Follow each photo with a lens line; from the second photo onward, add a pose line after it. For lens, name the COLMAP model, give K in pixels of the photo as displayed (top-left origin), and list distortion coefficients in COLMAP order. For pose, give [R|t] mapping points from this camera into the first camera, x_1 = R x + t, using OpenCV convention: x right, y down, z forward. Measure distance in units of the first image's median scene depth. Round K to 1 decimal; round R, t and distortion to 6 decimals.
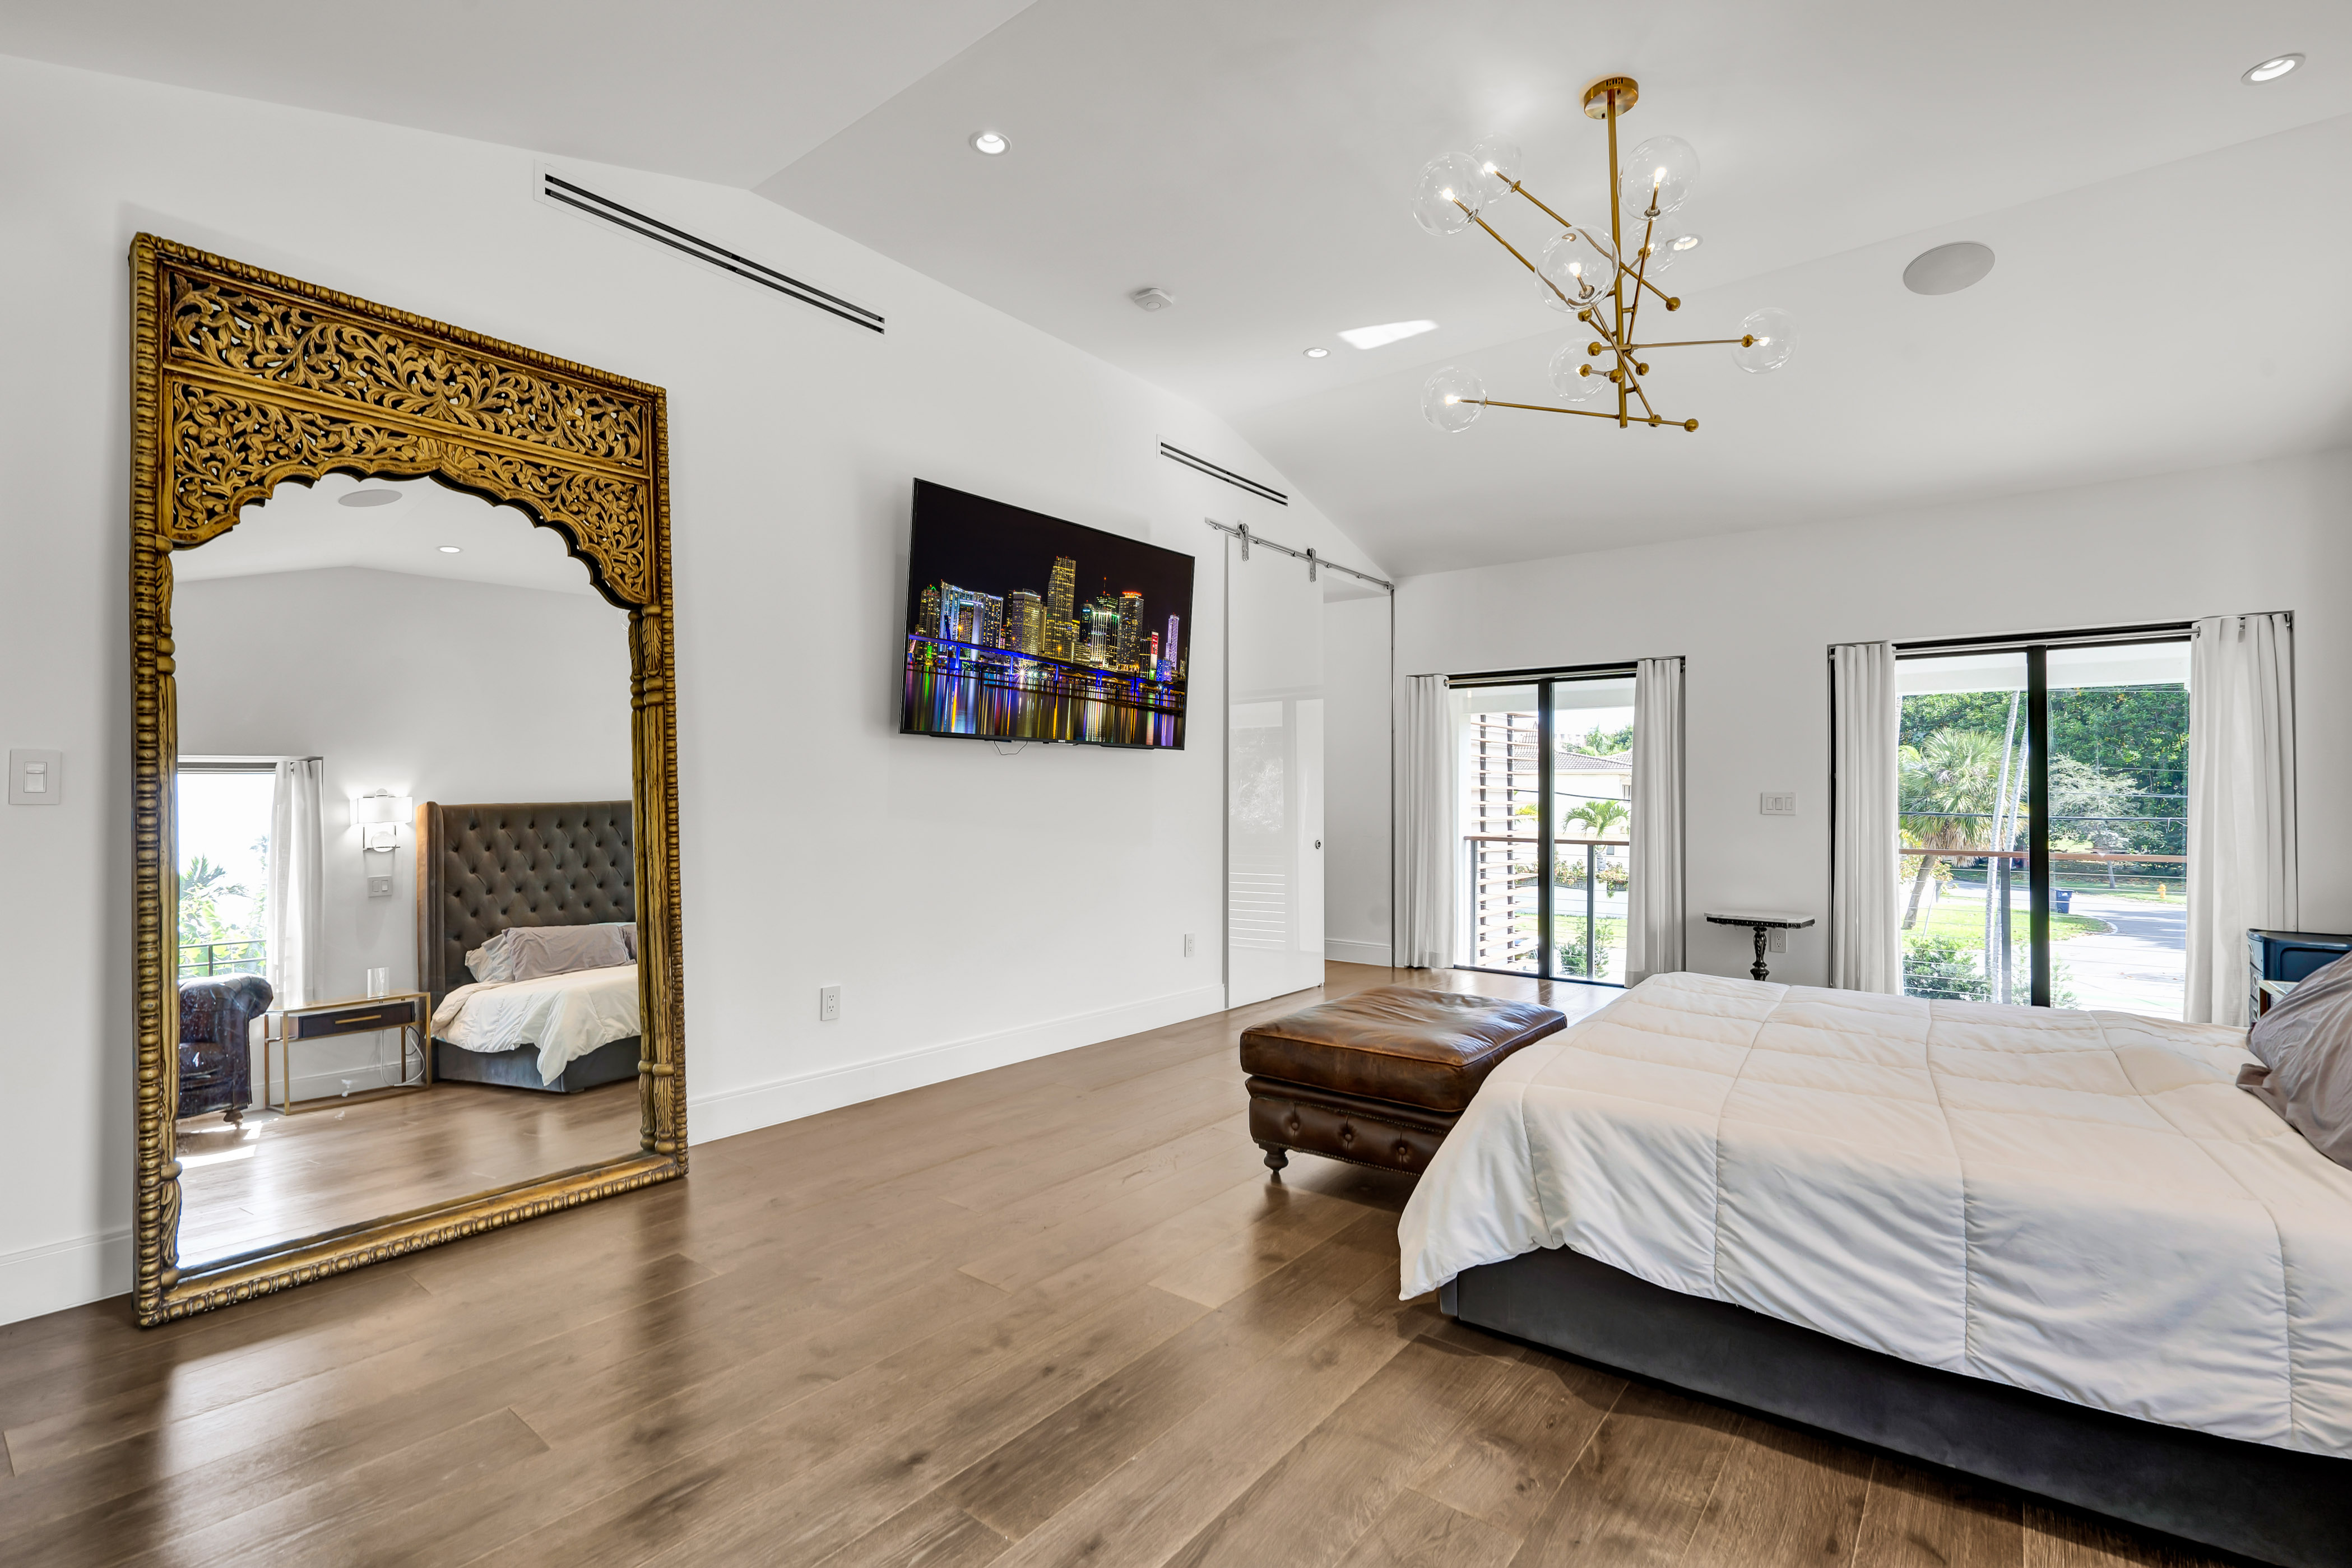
lens RADIAL K [[1073.8, 0, 1189.9], [0, 1073.8, 762.6], [0, 0, 1]] dist [0.000942, 0.000059]
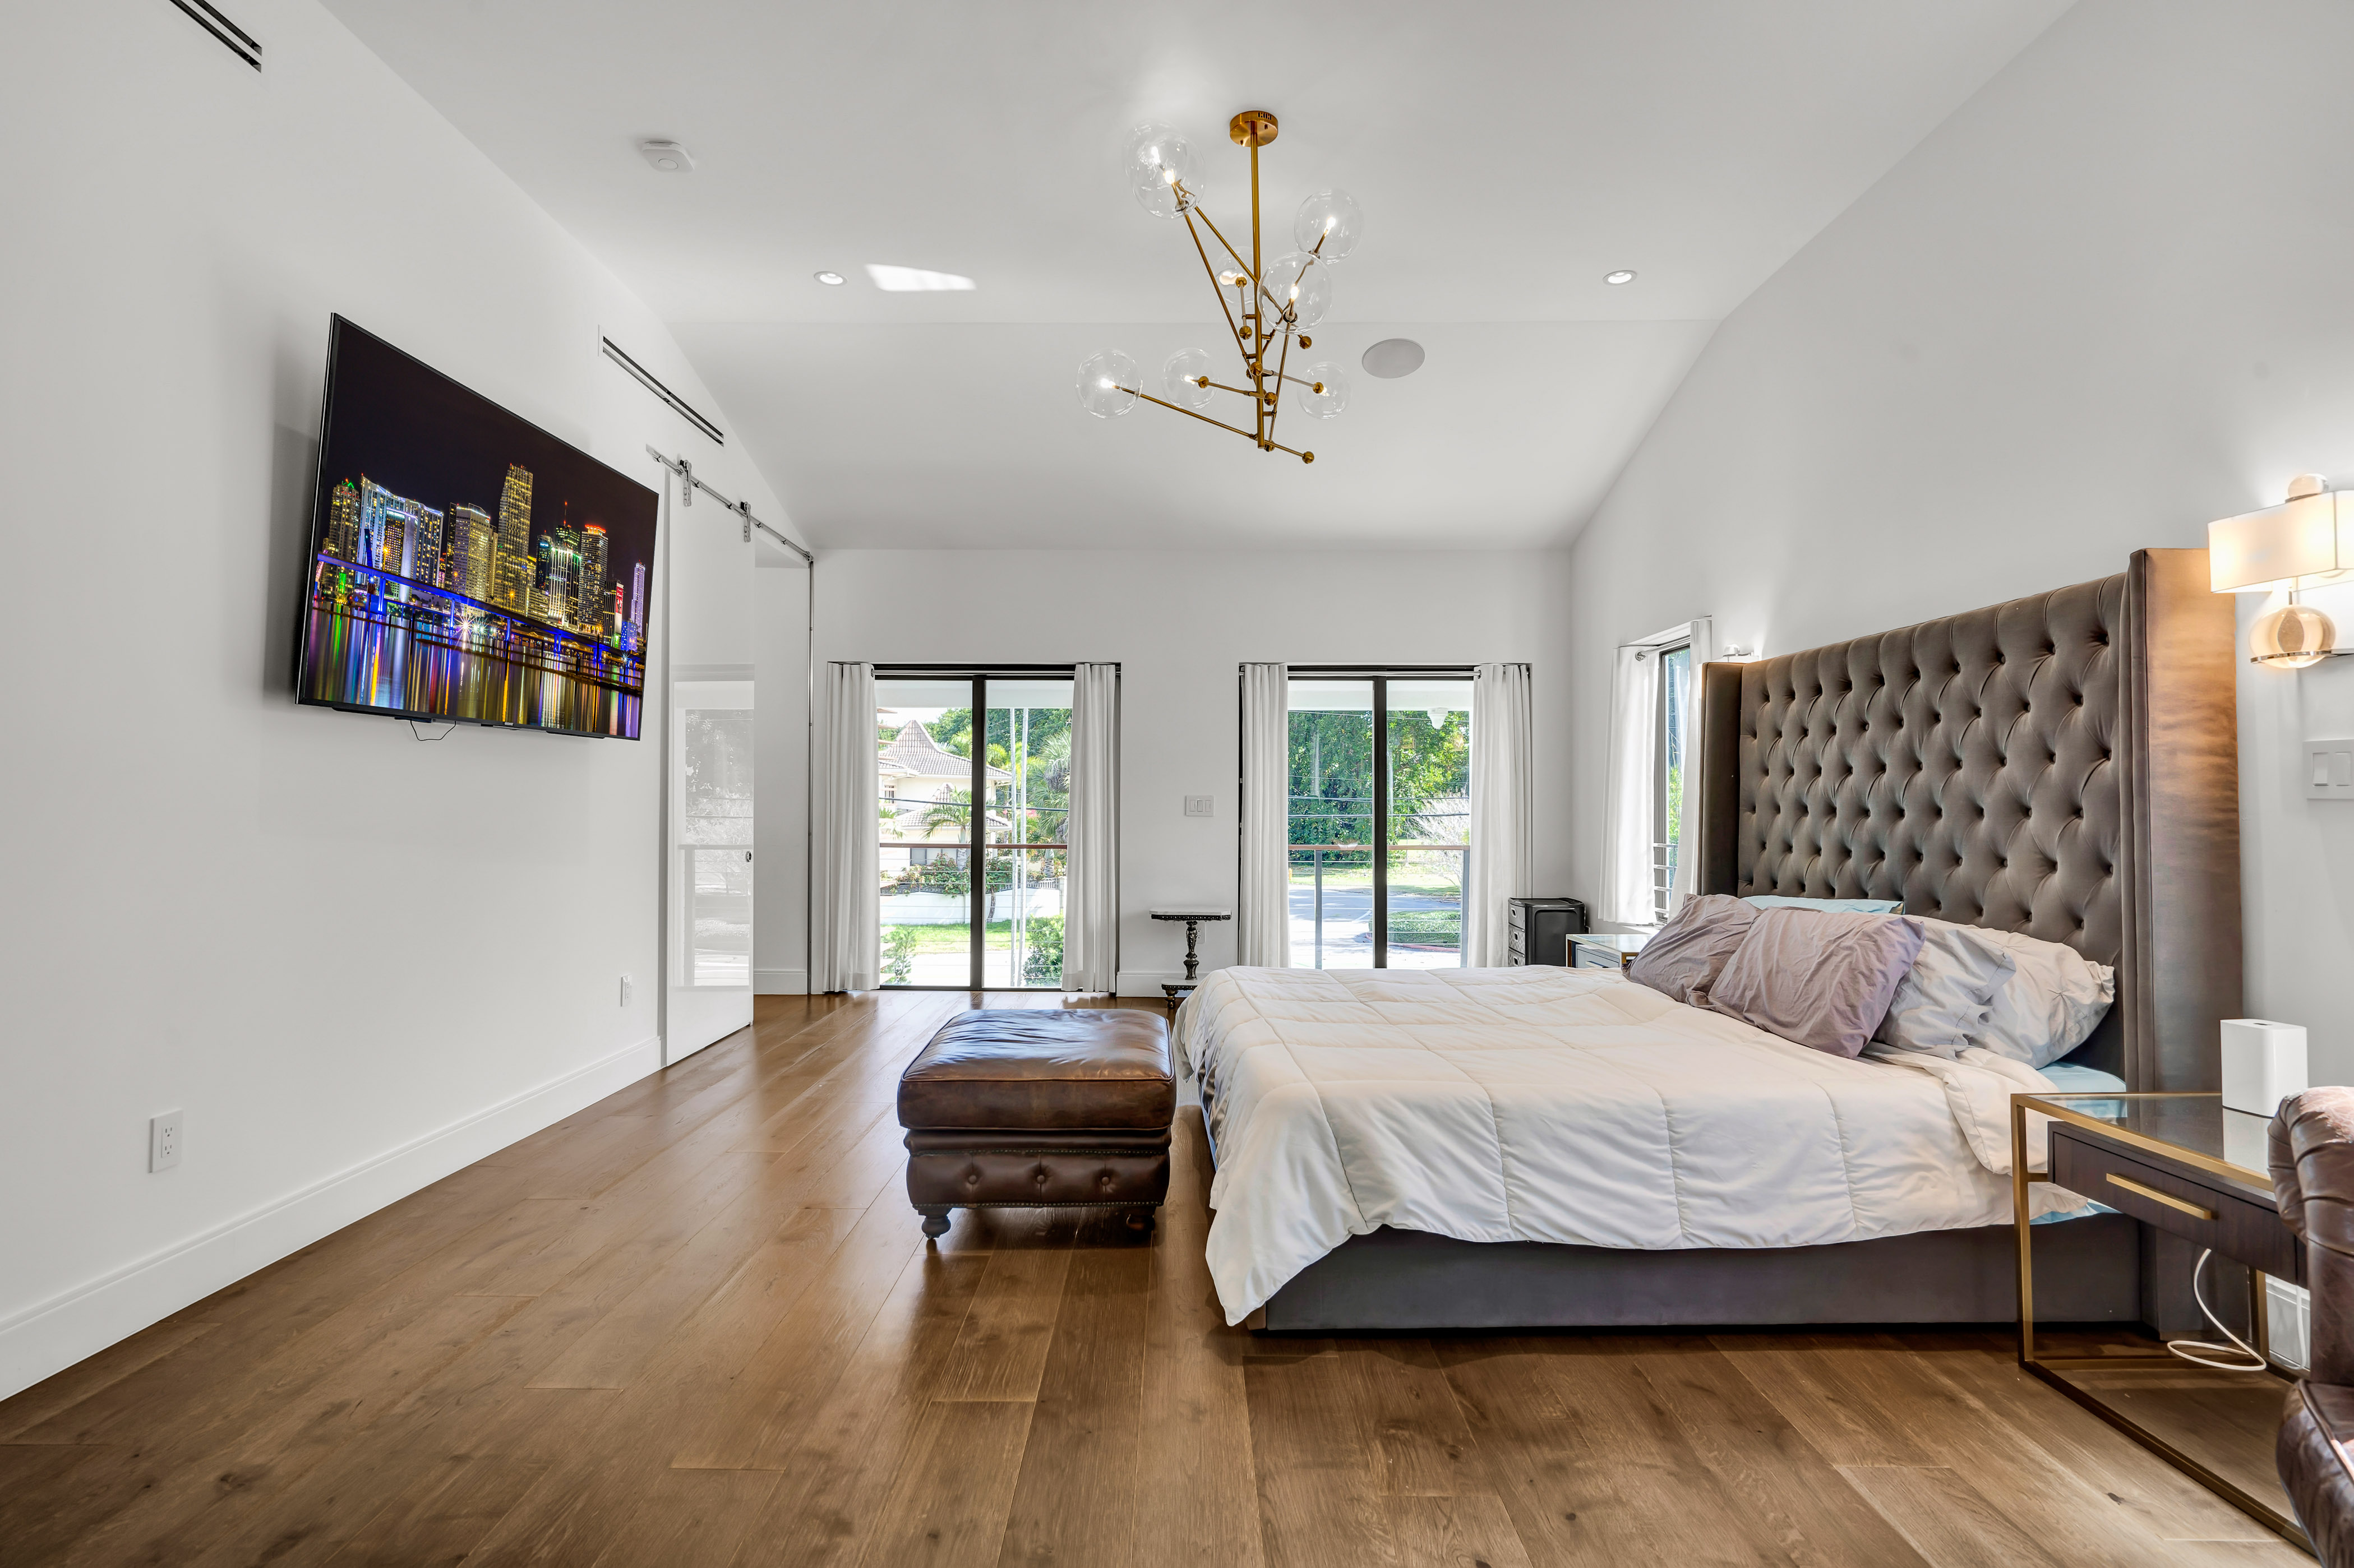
lens RADIAL K [[1169.2, 0, 1188.2], [0, 1169.2, 762.8], [0, 0, 1]] dist [0.009909, 0.001758]
pose [[0.786076, 0.018478, 0.617854, -0.255365], [-0.020056, 0.999789, -0.004384, 0.000319], [-0.617805, -0.008946, 0.786281, 0.104468]]
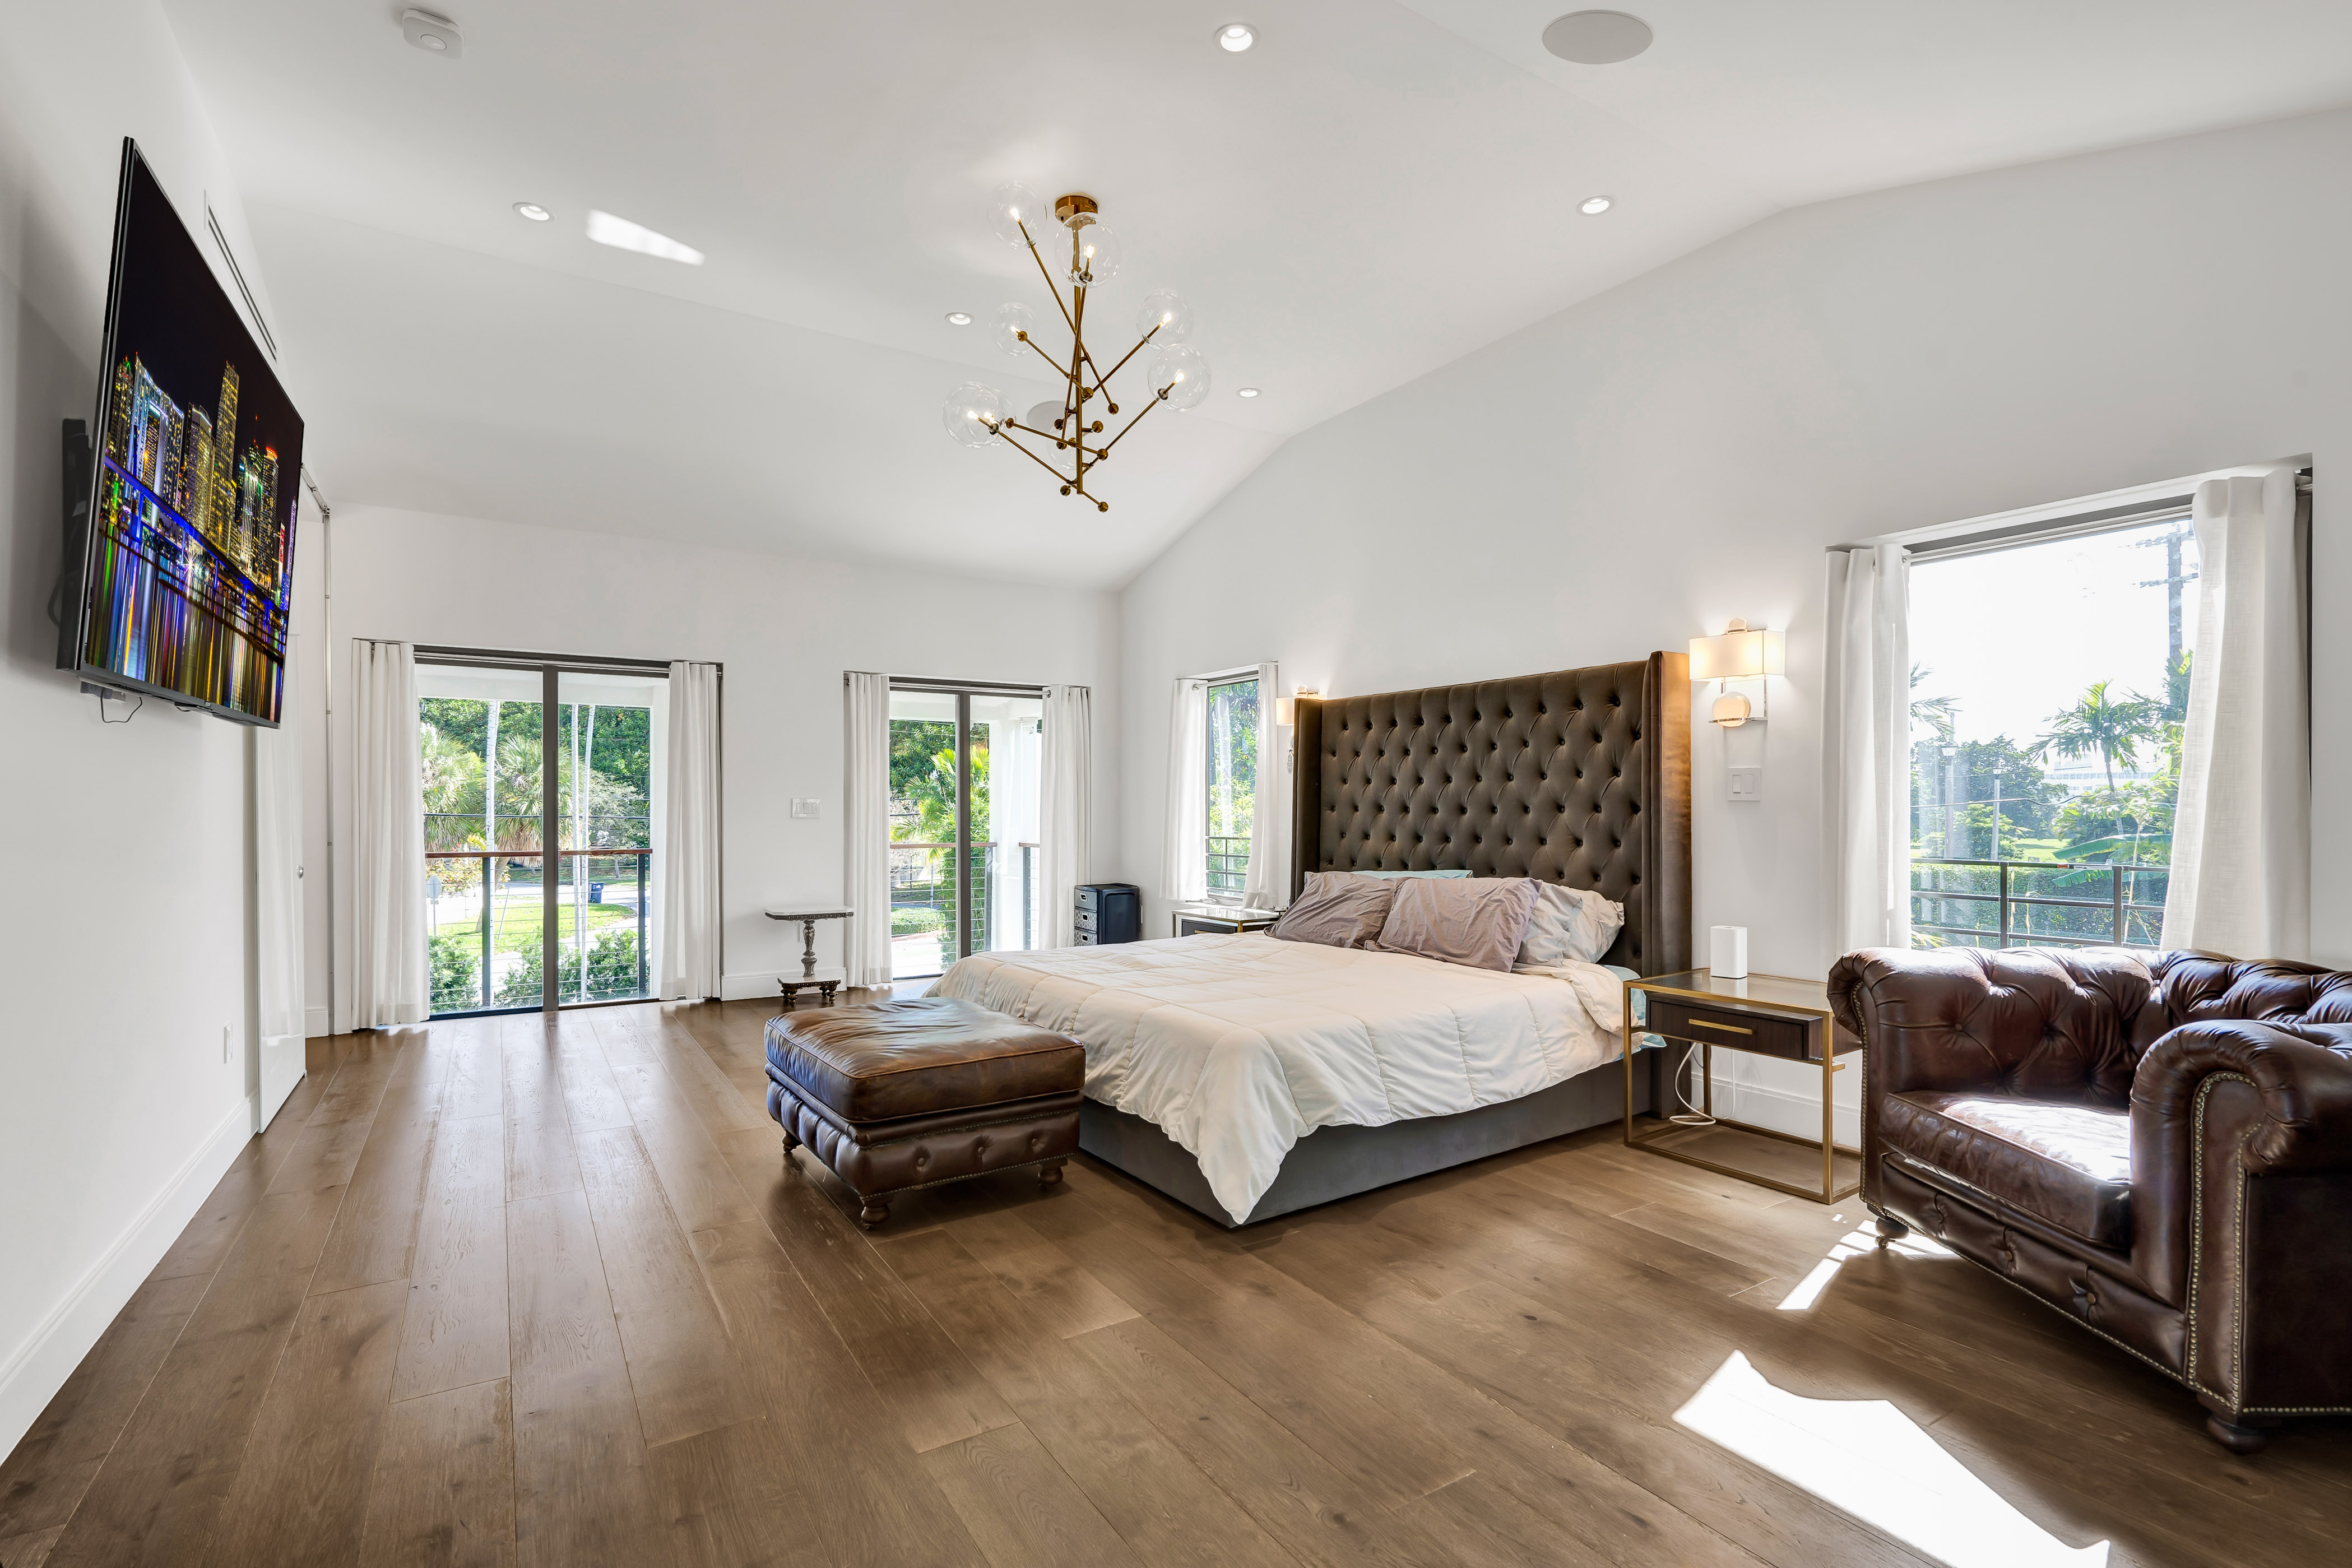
lens RADIAL K [[1073.8, 0, 1194.6], [0, 1073.8, 778.2], [0, 0, 1]] dist [0.000942, 0.000059]
pose [[0.320008, 0.023335, 0.947127, -0.495644], [-0.033376, 0.999354, -0.013344, 0.012886], [-0.946827, -0.027341, 0.320580, 0.353160]]
